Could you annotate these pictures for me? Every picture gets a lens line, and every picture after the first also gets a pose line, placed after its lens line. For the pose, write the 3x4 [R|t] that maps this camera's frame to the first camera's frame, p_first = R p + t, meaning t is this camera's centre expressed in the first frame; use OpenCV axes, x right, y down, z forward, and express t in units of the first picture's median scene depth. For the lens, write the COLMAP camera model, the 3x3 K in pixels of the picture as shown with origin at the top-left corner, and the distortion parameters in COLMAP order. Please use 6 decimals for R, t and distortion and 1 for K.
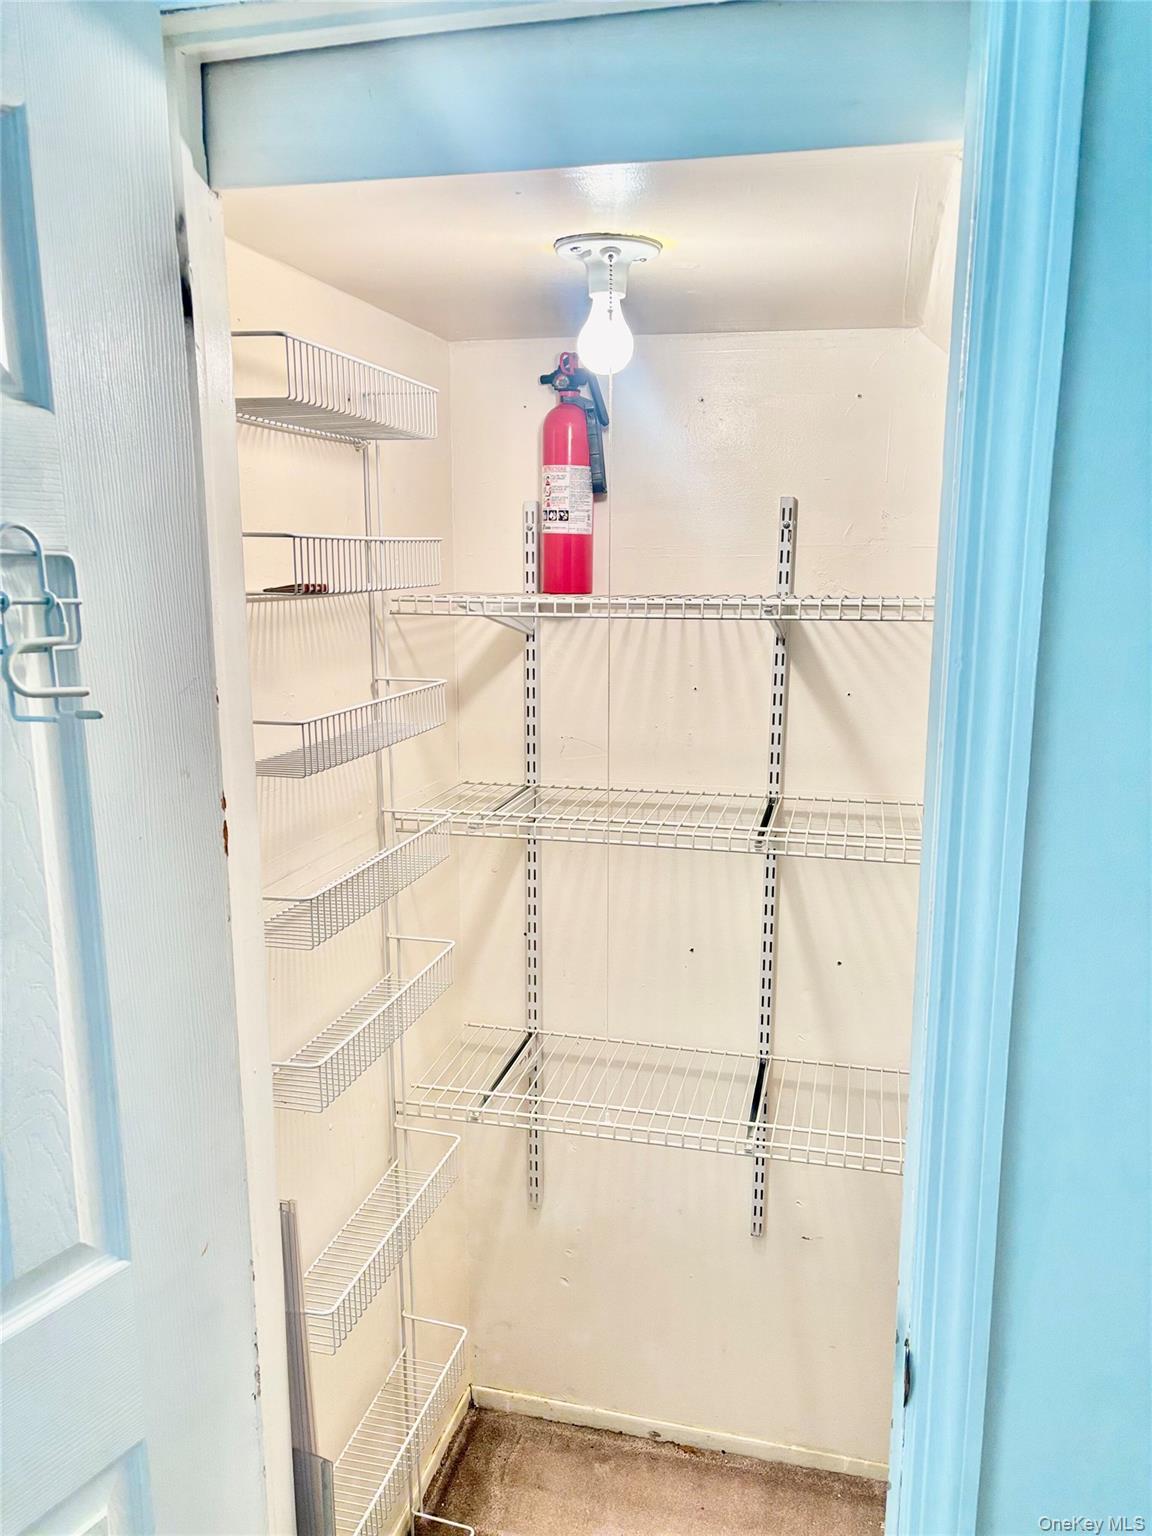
lens RADIAL K [[1171.3, 0, 578.0], [0, 1171.3, 773.2], [0, 0, 1]] dist [0.043734, -0.029438]
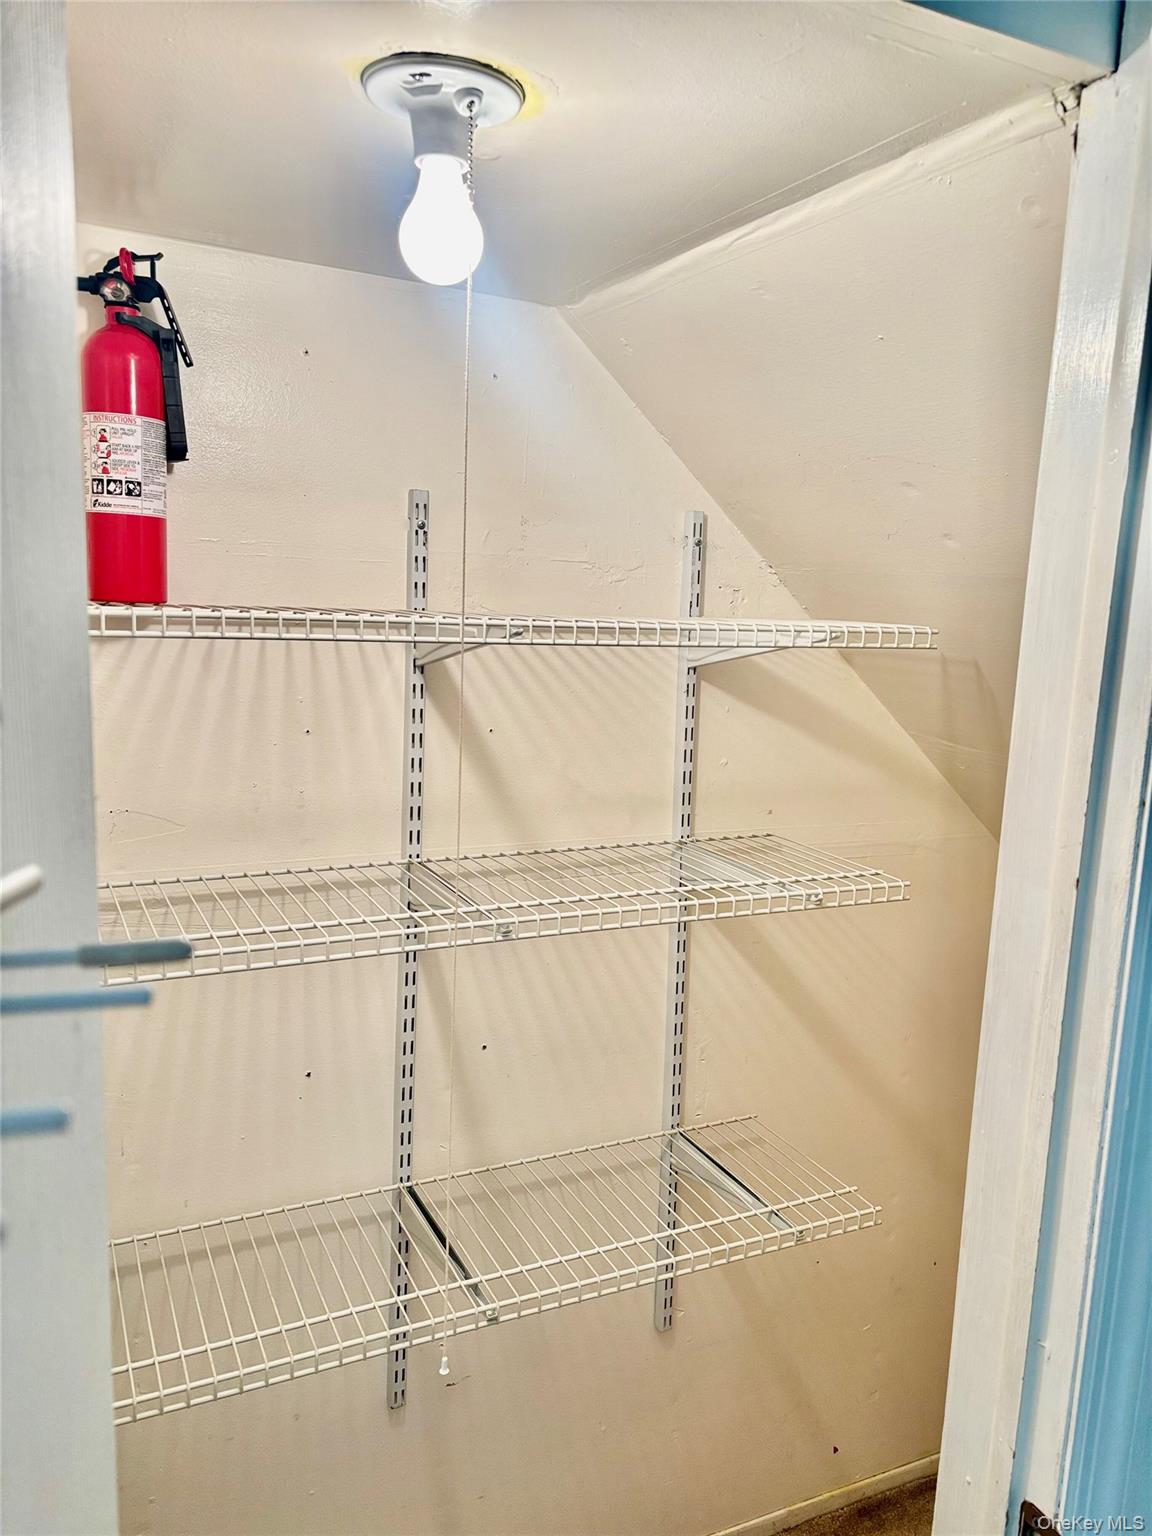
lens RADIAL K [[1171.3, 0, 576.6], [0, 1171.3, 767.3], [0, 0, 1]] dist [0.043734, -0.029438]
pose [[0.771228, -0.067684, 0.632951, -0.256168], [0.079567, 0.996783, 0.009640, -0.043841], [-0.631567, 0.042928, 0.774132, 0.311272]]
